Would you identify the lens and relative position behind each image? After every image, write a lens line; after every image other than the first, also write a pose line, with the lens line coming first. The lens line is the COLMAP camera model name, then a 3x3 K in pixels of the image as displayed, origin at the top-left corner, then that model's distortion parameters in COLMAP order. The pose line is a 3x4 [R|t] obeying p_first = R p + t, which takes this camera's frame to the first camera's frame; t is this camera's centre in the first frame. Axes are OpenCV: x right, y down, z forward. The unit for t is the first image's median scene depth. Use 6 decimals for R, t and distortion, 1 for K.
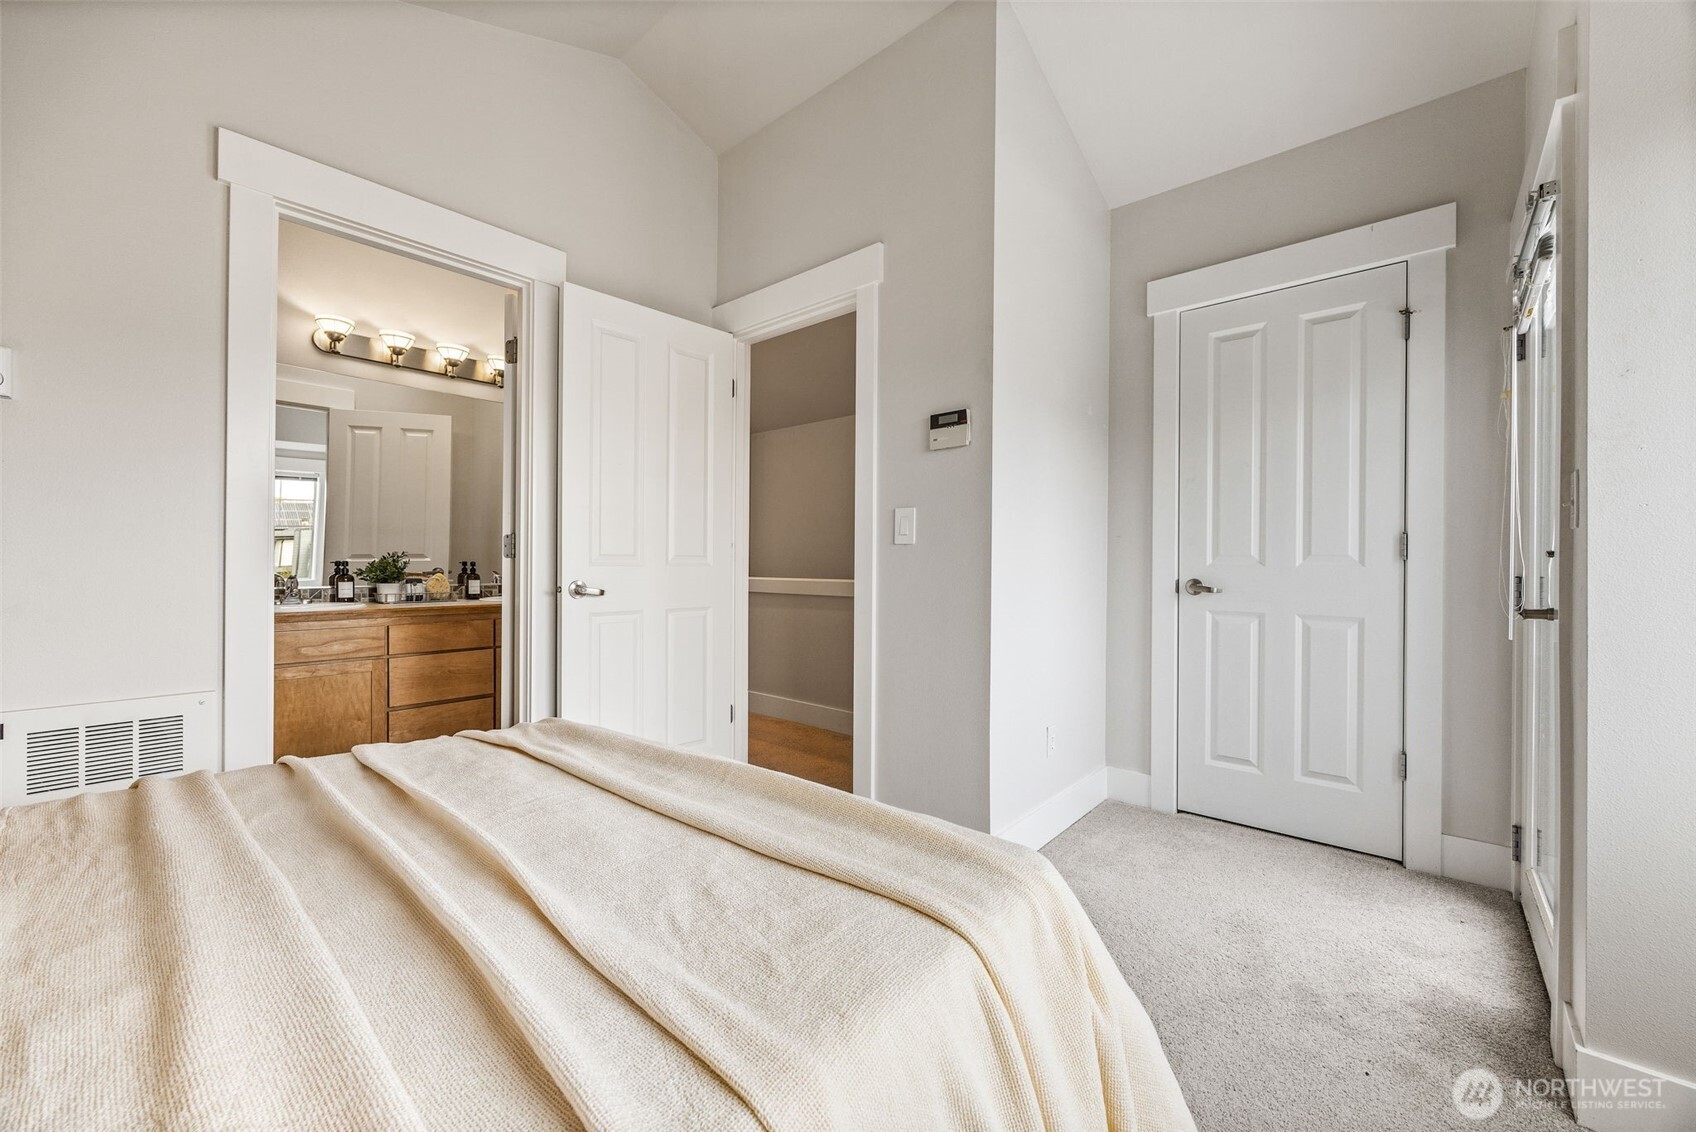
lens RADIAL K [[656.9, 0, 855.7], [0, 656.9, 564.9], [0, 0, 1]] dist [0.001456, 0.000162]
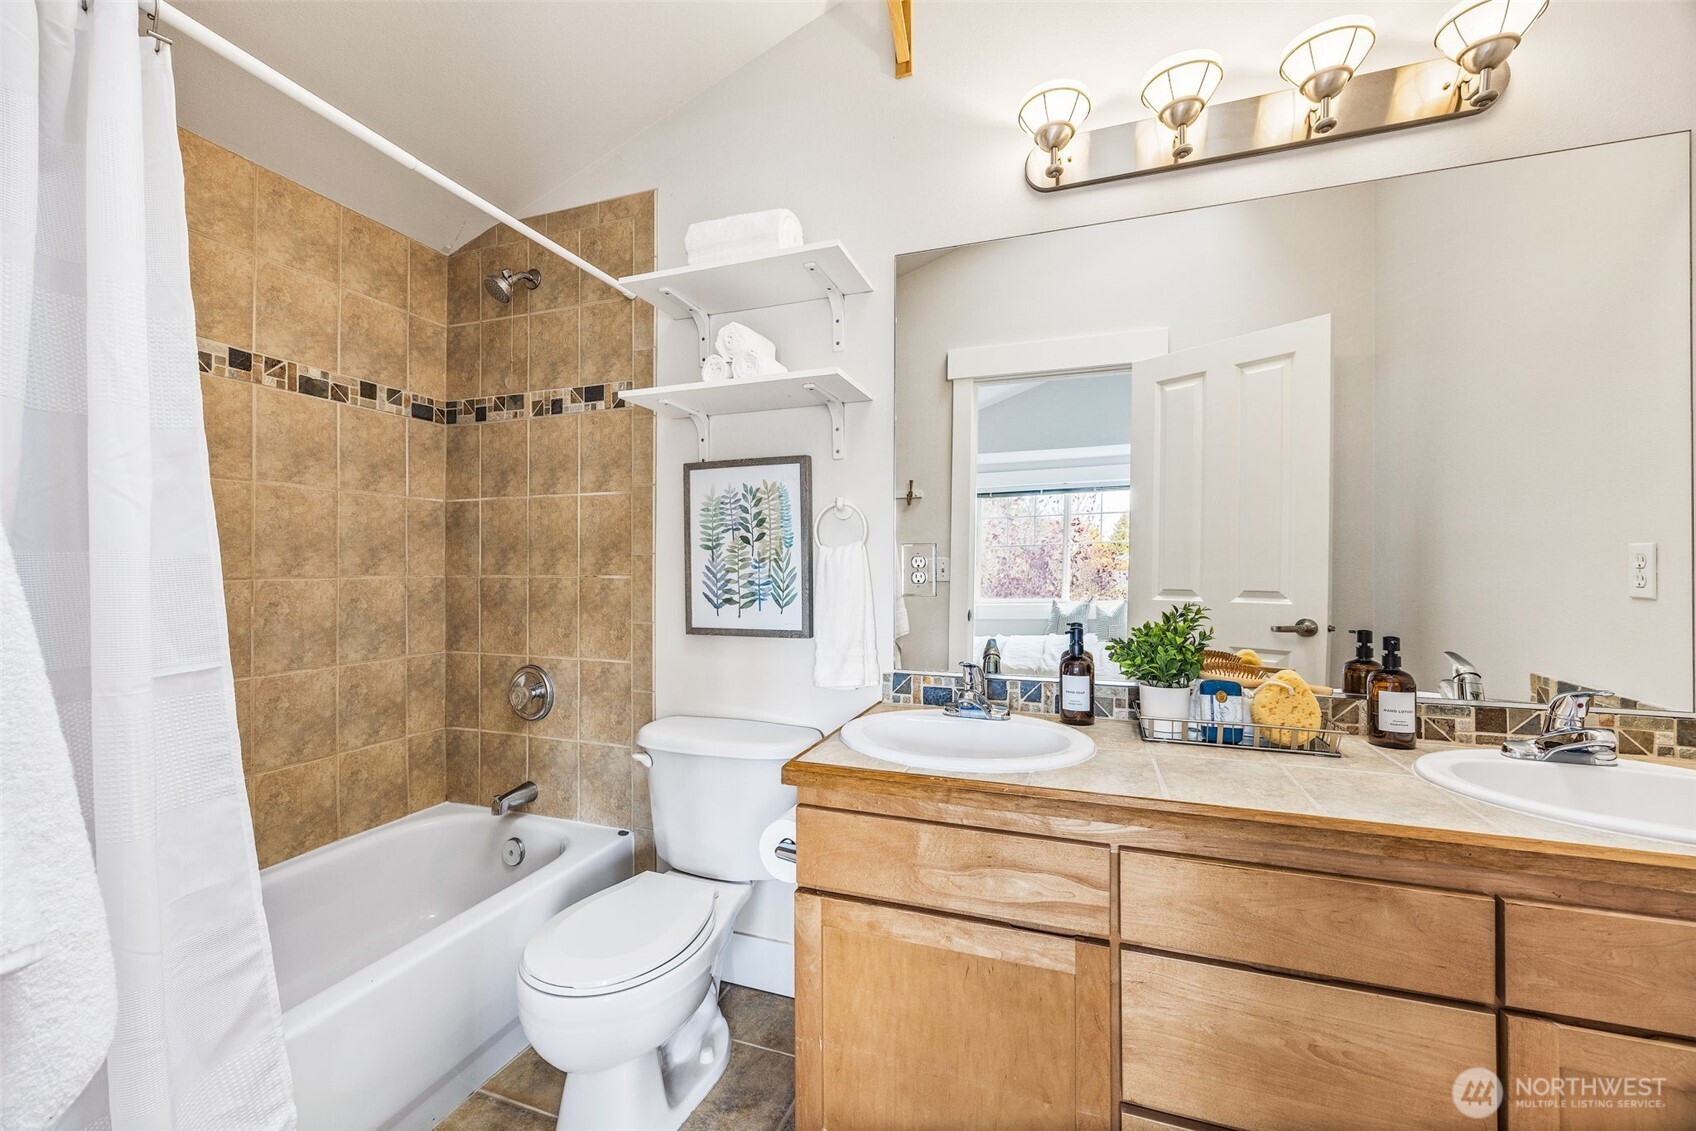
lens RADIAL K [[656.9, 0, 855.7], [0, 656.9, 564.4], [0, 0, 1]] dist [0.001456, 0.000162]
pose [[0.375430, -0.009406, -0.926803, -0.384538], [-0.006777, 0.999894, -0.012893, -0.038197], [0.926826, 0.011121, 0.375327, 0.636930]]
